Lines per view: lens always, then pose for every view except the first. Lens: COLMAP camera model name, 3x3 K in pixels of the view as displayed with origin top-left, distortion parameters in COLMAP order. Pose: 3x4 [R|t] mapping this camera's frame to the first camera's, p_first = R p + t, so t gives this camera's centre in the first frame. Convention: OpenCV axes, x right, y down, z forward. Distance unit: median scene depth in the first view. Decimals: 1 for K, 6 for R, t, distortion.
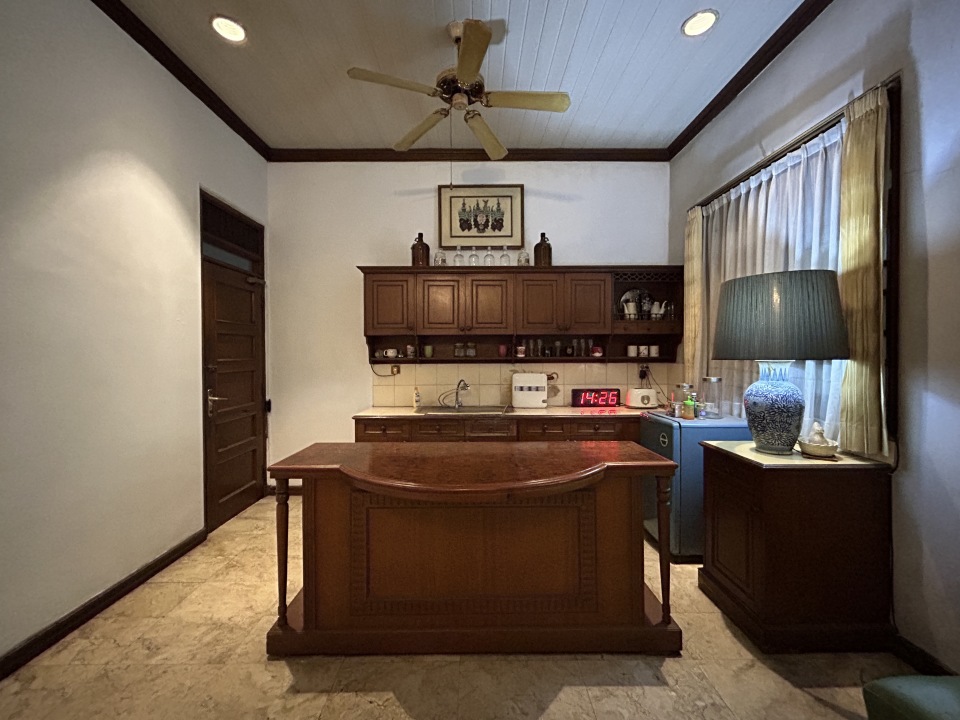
lens RADIAL K [[391.4, 0, 478.1], [0, 391.4, 359.5], [0, 0, 1]] dist [-0.000914, 0.000480]
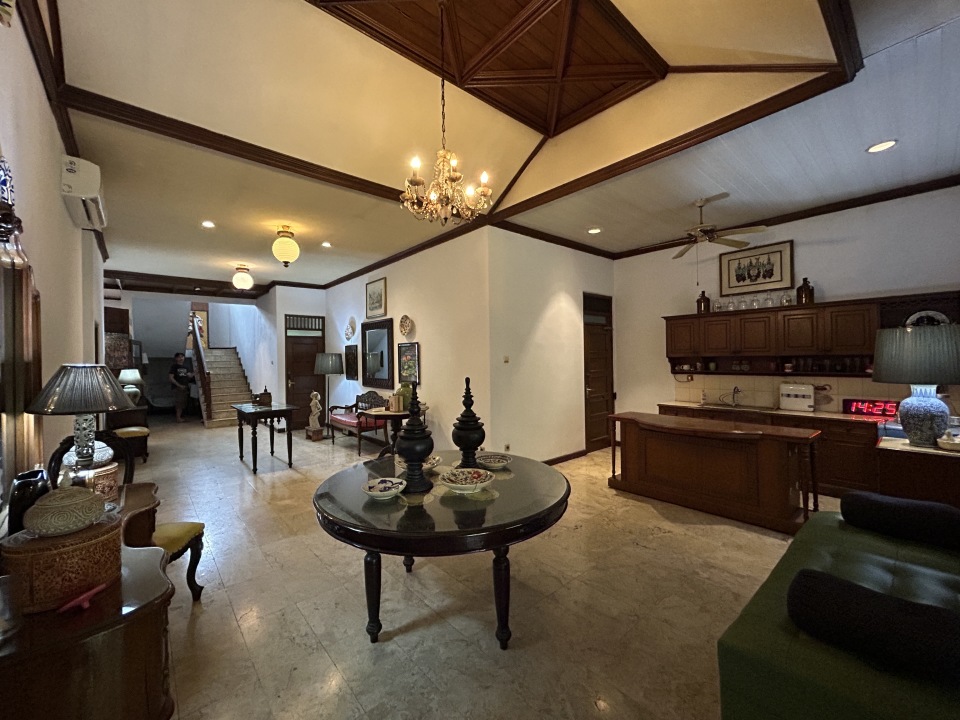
lens RADIAL K [[391.4, 0, 478.0], [0, 391.4, 356.6], [0, 0, 1]] dist [-0.000914, 0.000480]
pose [[0.650692, -0.007420, -0.759305, 0.433489], [0.005490, 0.999972, -0.005068, -0.056914], [0.759322, -0.000871, 0.650715, -0.667174]]
